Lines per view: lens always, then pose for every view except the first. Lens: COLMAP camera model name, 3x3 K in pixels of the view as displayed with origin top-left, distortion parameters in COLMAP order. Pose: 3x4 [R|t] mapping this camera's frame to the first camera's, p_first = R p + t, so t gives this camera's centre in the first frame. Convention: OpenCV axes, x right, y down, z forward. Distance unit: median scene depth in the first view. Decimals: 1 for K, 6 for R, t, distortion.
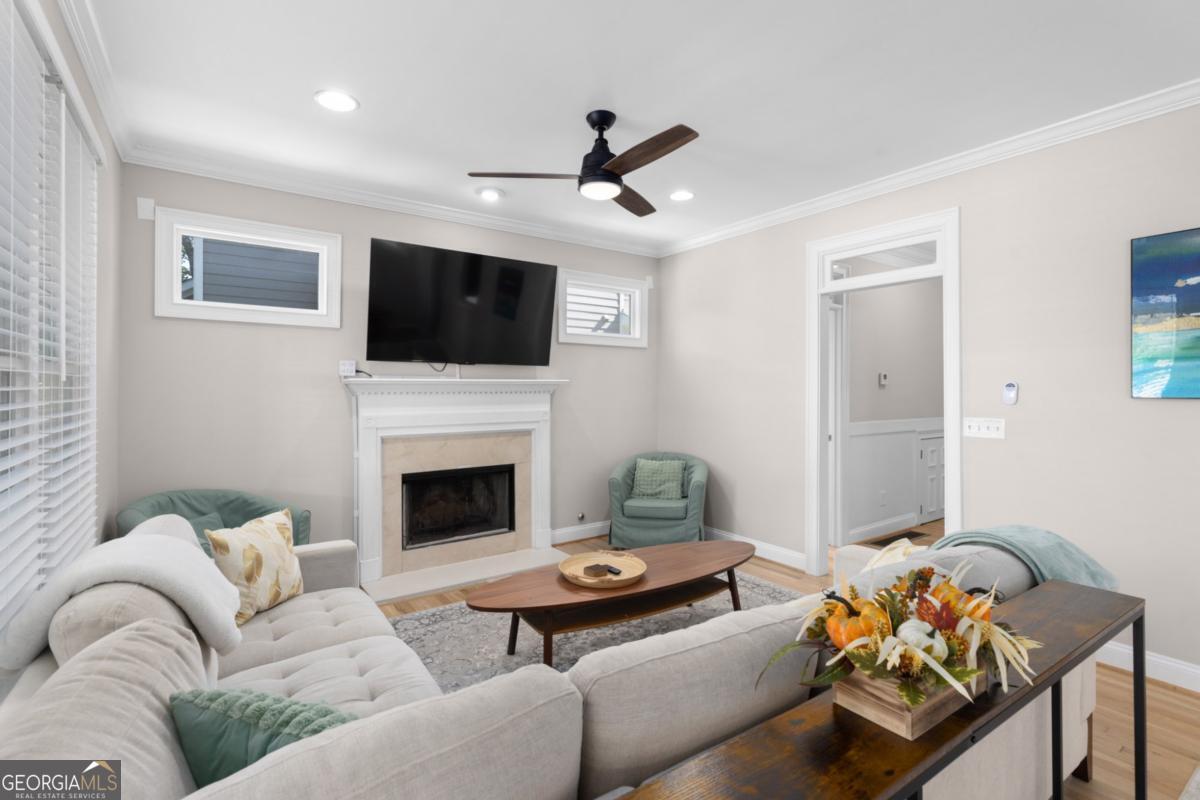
lens RADIAL K [[555.0, 0, 570.9], [0, 555.0, 393.5], [0, 0, 1]] dist [0.007122, -0.000726]
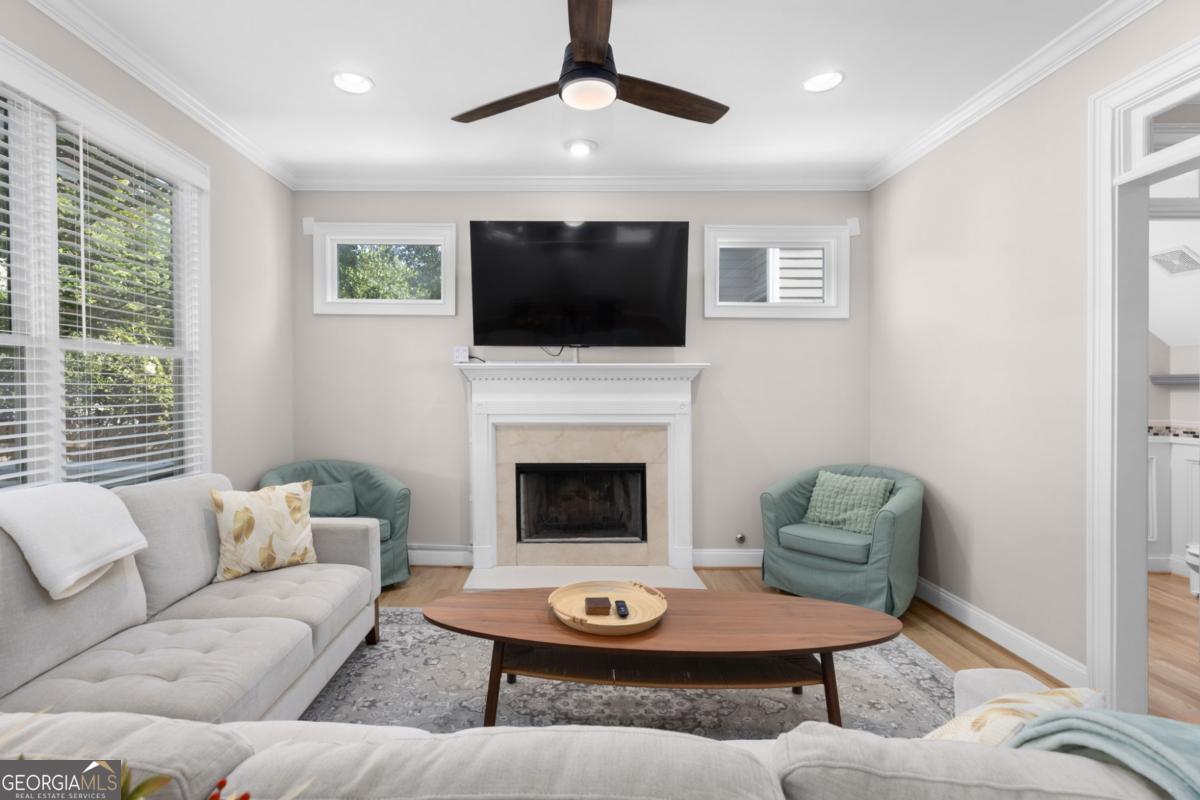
lens RADIAL K [[555.0, 0, 595.4], [0, 555.0, 394.8], [0, 0, 1]] dist [0.007122, -0.000726]
pose [[0.823079, 0.006689, -0.567887, 0.338994], [-0.008583, 0.999963, -0.000661, 0.024805], [0.567862, 0.005418, 0.823106, 0.272800]]
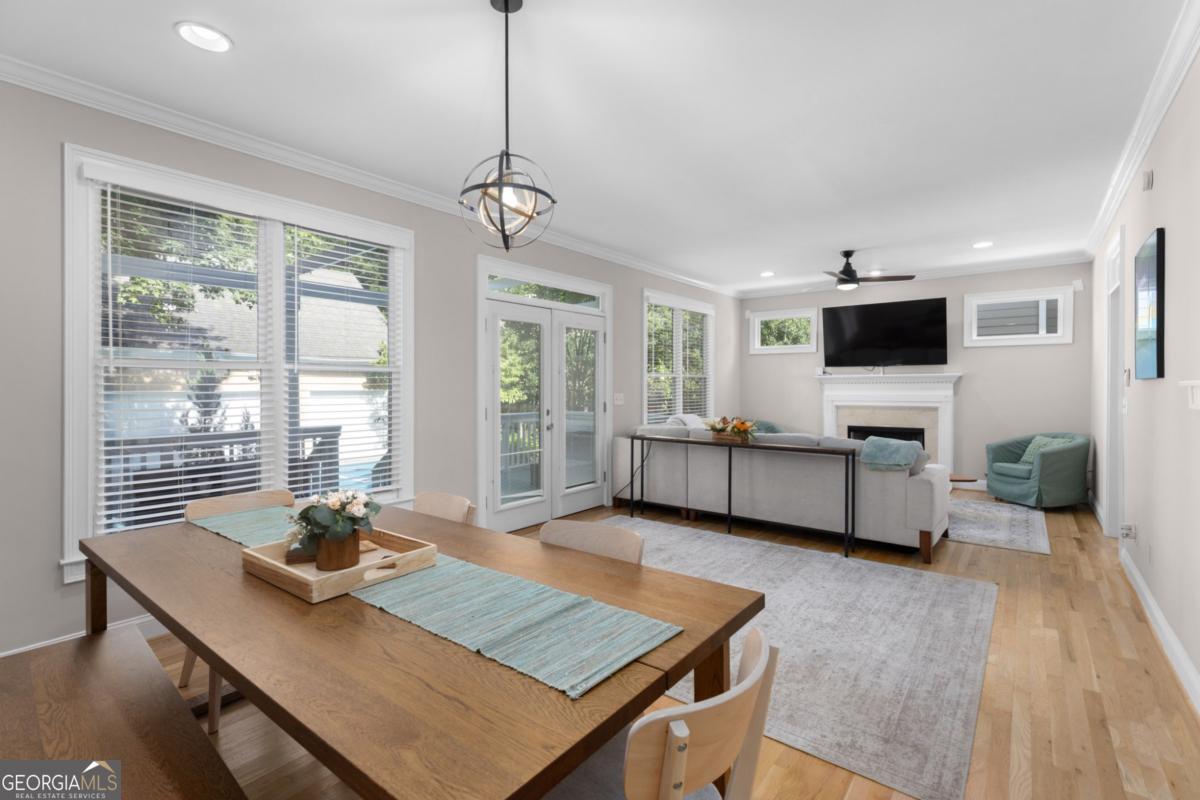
lens RADIAL K [[555.0, 0, 590.4], [0, 555.0, 394.4], [0, 0, 1]] dist [0.007122, -0.000726]
pose [[0.277675, 0.011118, -0.960611, 1.209068], [-0.005706, 0.999934, 0.009923, 0.022984], [0.960658, 0.002726, 0.277720, -0.350935]]
